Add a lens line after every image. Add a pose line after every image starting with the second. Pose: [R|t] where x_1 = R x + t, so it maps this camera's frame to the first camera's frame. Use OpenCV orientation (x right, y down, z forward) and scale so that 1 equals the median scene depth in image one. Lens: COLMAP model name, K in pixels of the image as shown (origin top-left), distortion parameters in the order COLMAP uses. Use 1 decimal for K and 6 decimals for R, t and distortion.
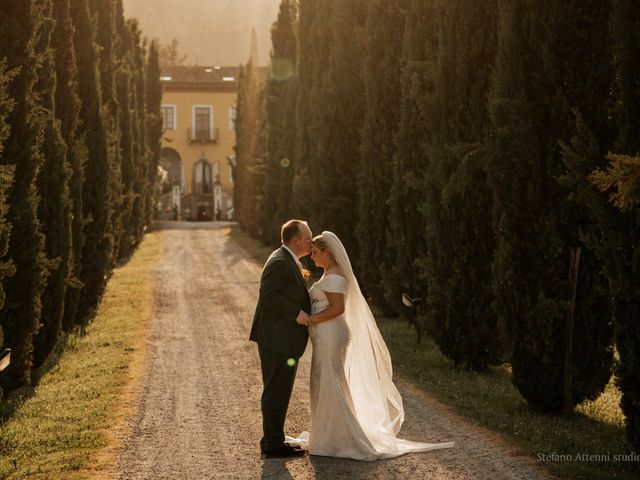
lens RADIAL K [[1876.9, 0, 320.0], [0, 1876.9, 240.0], [0, 0, 1]] dist [-0.114045, 1.112247]
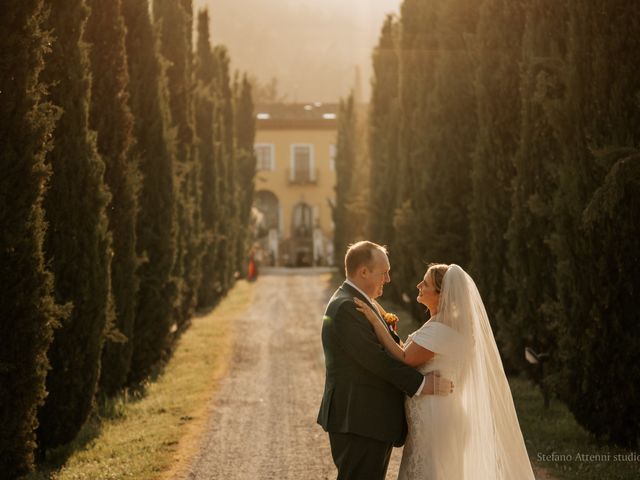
lens RADIAL K [[1876.9, 0, 320.0], [0, 1876.9, 240.0], [0, 0, 1]] dist [-0.114045, 1.112247]
pose [[0.998267, -0.005893, -0.058549, 0.002682], [0.004322, 0.999628, -0.026917, 0.003143], [0.058686, 0.026617, 0.997922, 0.164817]]
